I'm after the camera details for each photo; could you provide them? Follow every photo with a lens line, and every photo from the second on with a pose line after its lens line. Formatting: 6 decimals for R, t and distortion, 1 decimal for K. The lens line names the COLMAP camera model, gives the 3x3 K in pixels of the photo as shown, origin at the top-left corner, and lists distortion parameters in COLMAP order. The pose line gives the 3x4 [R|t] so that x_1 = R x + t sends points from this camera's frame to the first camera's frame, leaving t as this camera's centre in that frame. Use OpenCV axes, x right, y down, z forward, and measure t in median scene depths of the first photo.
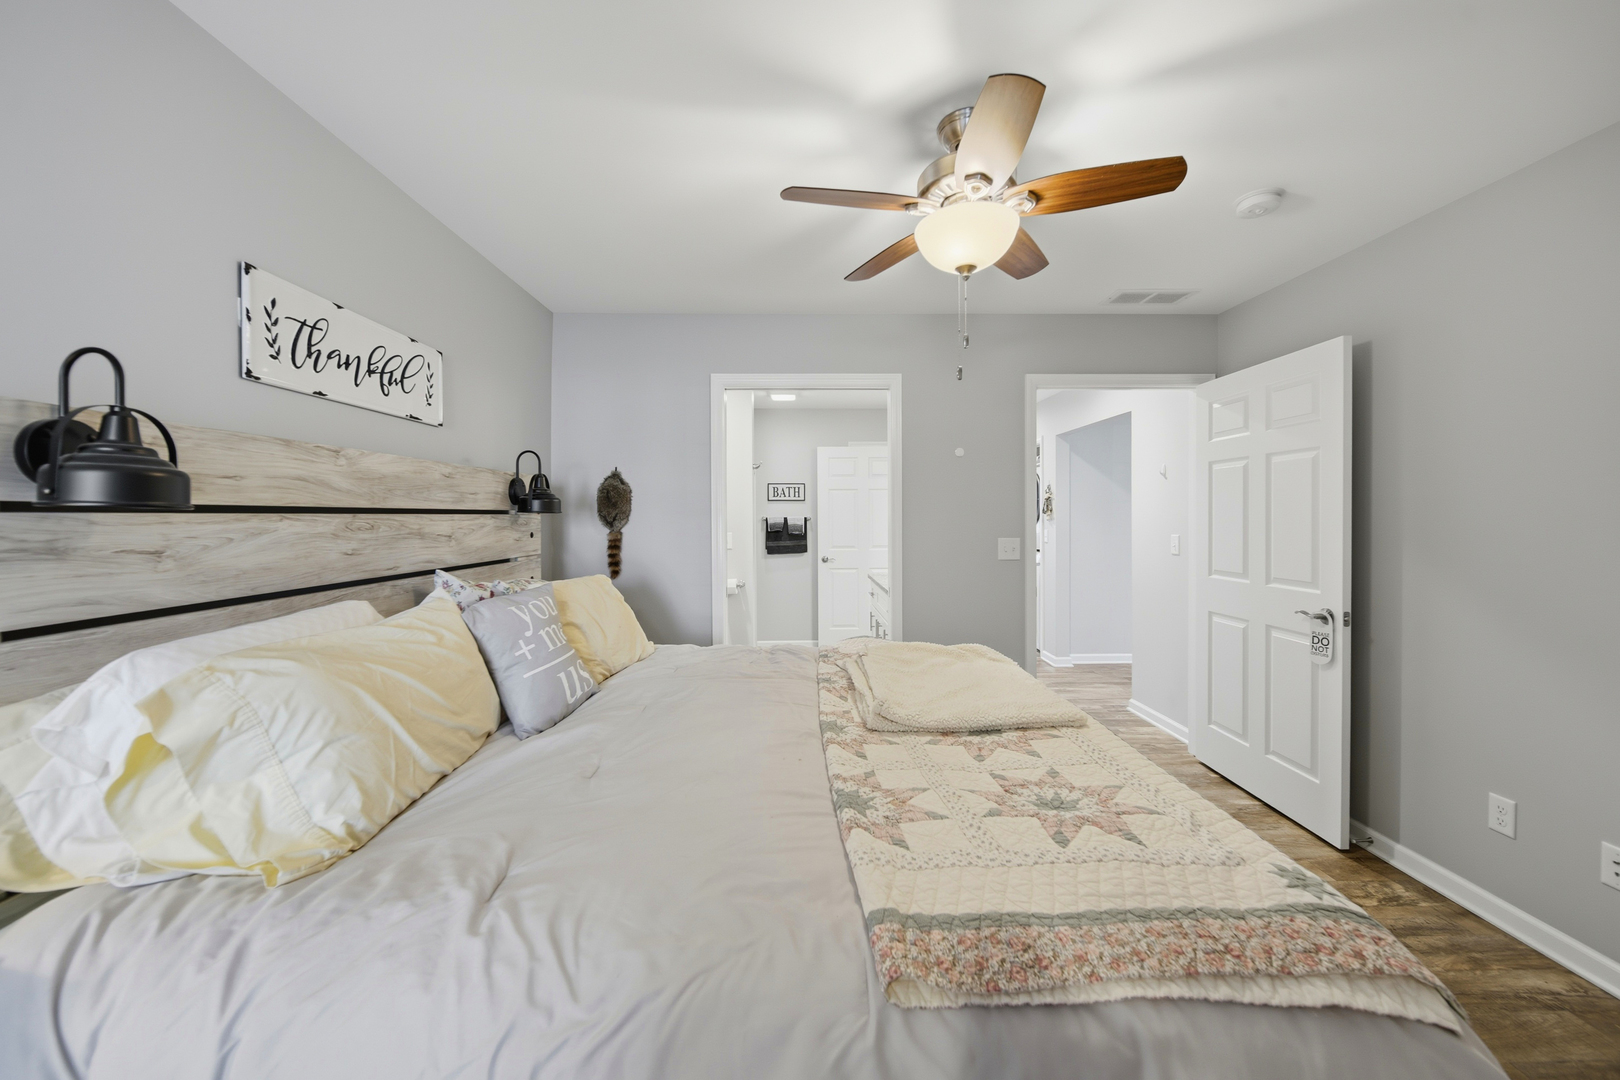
lens RADIAL K [[606.4, 0, 810.0], [0, 606.4, 540.0], [0, 0, 1]] dist [-0.001454, -0.002471]
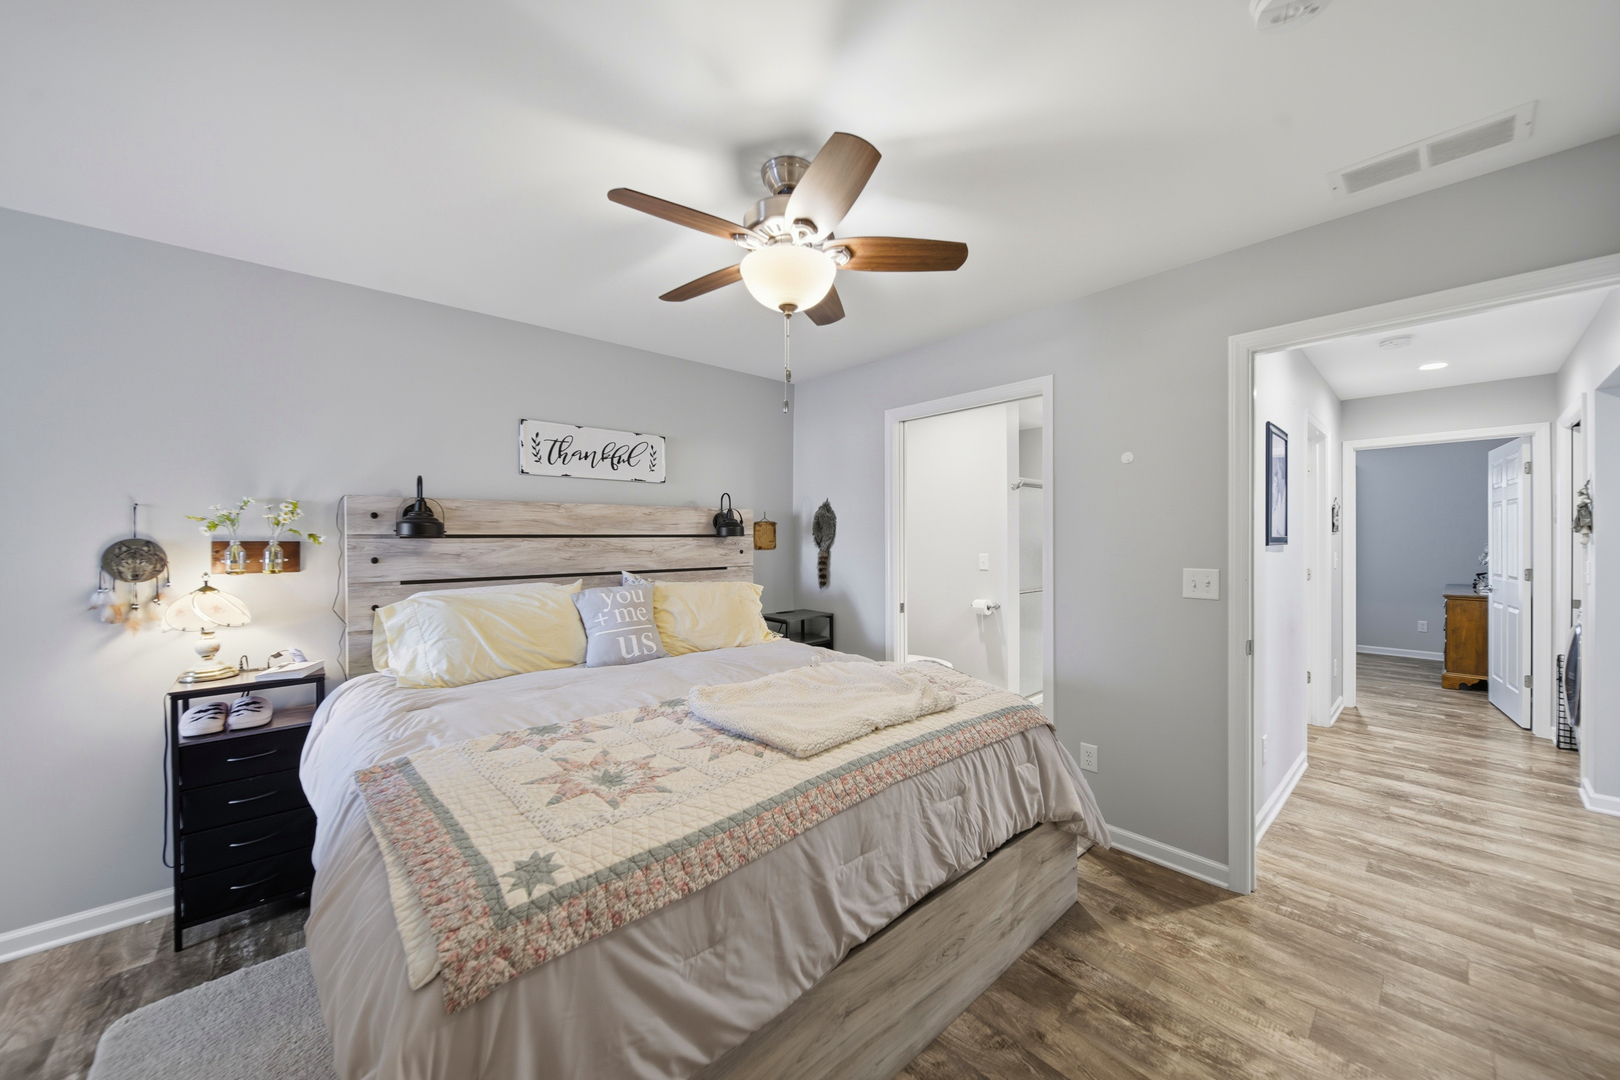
lens RADIAL K [[606.4, 0, 810.0], [0, 606.4, 540.0], [0, 0, 1]] dist [-0.001454, -0.002471]
pose [[0.636335, 0.001495, -0.771411, 1.107355], [-0.027009, 0.999428, -0.020343, -0.017230], [0.770940, 0.033781, 0.636012, 0.358373]]
